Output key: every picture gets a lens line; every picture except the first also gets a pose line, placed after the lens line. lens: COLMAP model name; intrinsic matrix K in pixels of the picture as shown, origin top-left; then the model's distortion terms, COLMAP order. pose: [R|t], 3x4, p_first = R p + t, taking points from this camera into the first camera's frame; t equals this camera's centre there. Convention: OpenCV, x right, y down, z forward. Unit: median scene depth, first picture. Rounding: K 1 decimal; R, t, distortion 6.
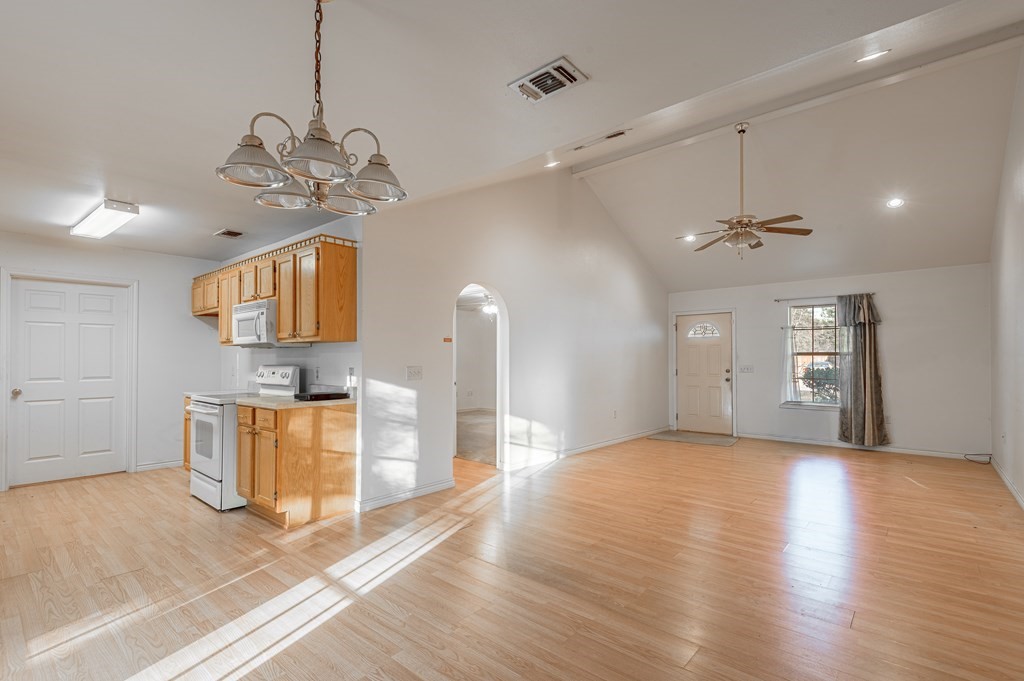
lens RADIAL K [[471.9, 0, 500.2], [0, 471.9, 342.5], [0, 0, 1]] dist [0.000167, -0.000990]
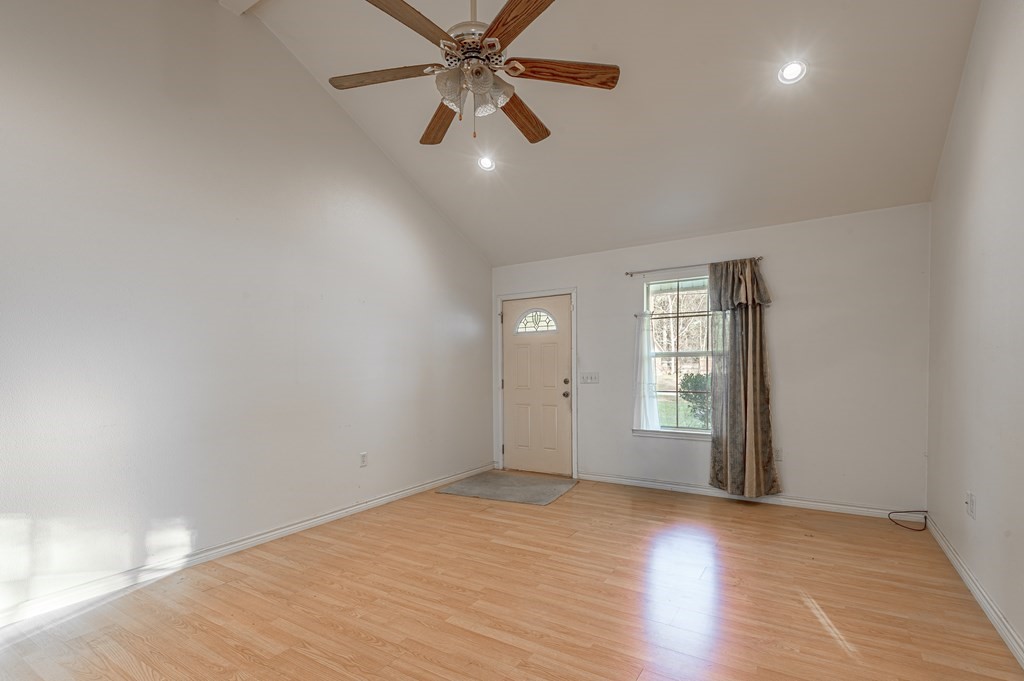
lens RADIAL K [[469.4, 0, 515.2], [0, 469.4, 365.3], [0, 0, 1]] dist [0.018395, -0.000813]
pose [[0.987090, -0.014966, 0.159464, 0.359371], [0.009315, 0.999304, 0.036122, 0.014794], [-0.159894, -0.034170, 0.986543, 0.416988]]
